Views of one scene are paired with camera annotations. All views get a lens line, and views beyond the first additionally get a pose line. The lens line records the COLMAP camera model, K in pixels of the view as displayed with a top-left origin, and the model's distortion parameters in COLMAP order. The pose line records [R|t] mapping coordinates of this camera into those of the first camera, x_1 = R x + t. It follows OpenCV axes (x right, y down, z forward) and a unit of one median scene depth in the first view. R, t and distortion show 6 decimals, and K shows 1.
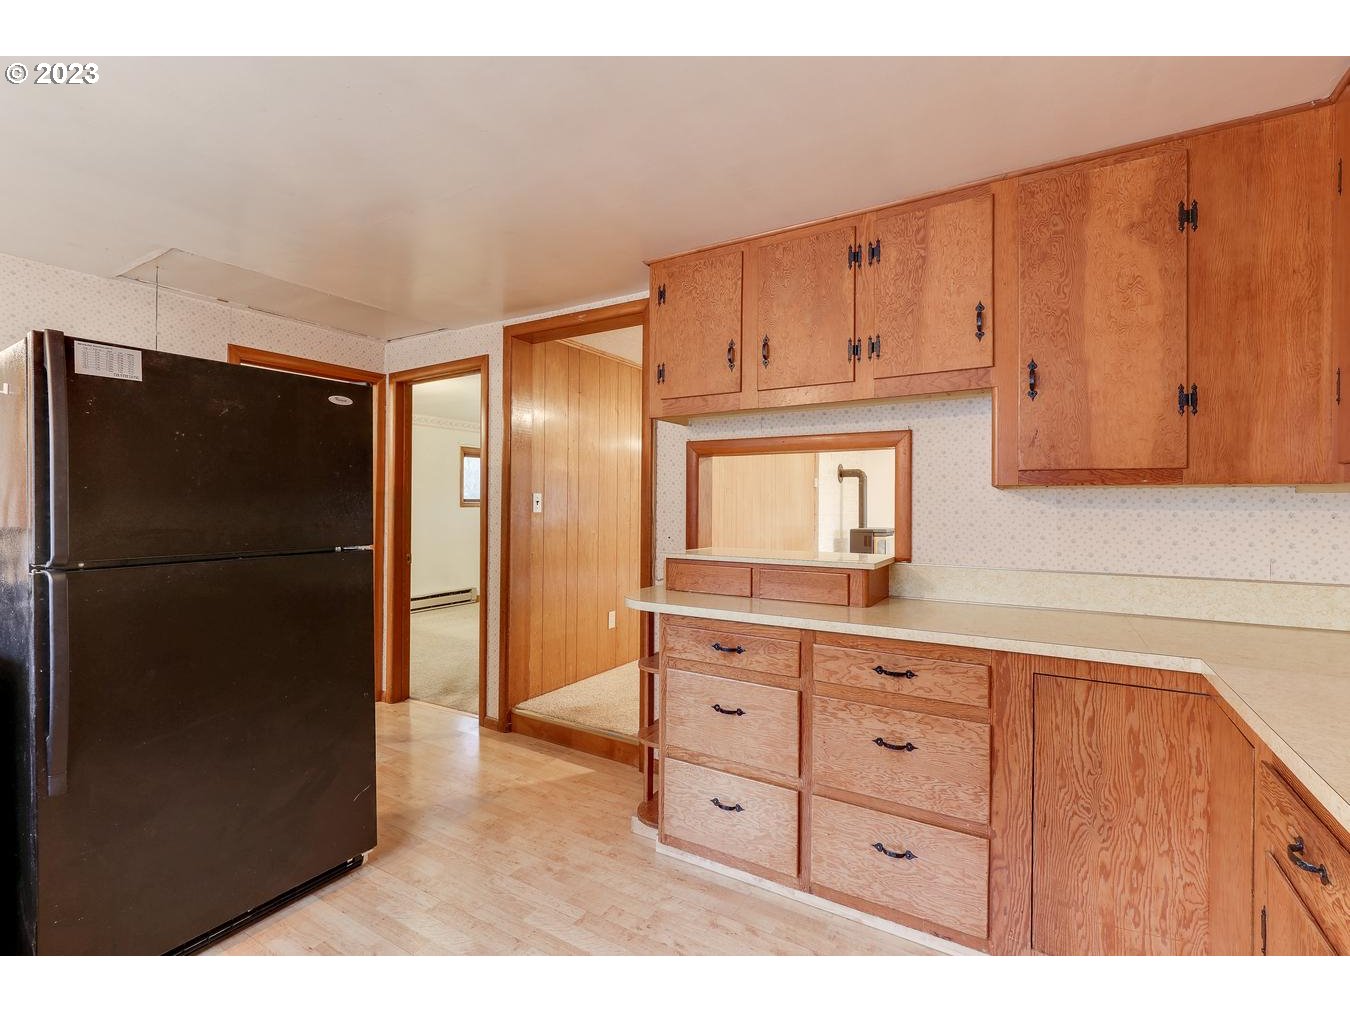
lens RADIAL K [[618.0, 0, 675.0], [0, 618.0, 506.0], [0, 0, 1]] dist [-0.002125, -0.000731]
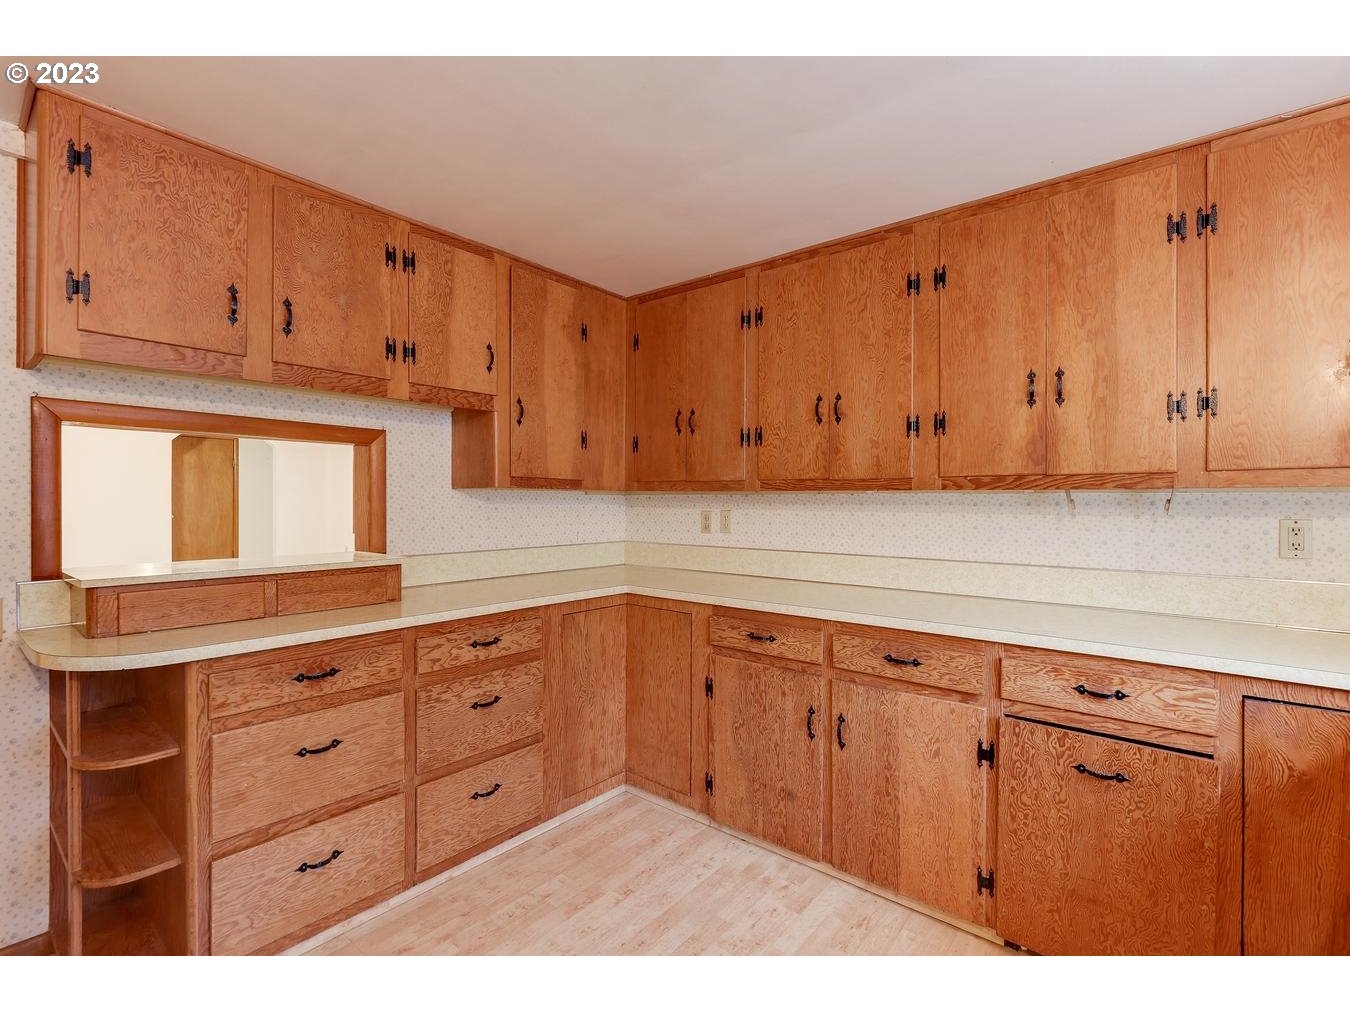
lens RADIAL K [[618.0, 0, 675.0], [0, 618.0, 506.0], [0, 0, 1]] dist [-0.002125, -0.000731]
pose [[0.144074, -0.010937, 0.989506, -0.721241], [-0.002512, 0.999932, 0.011417, -0.008622], [-0.989564, -0.004131, 0.144037, 0.437078]]
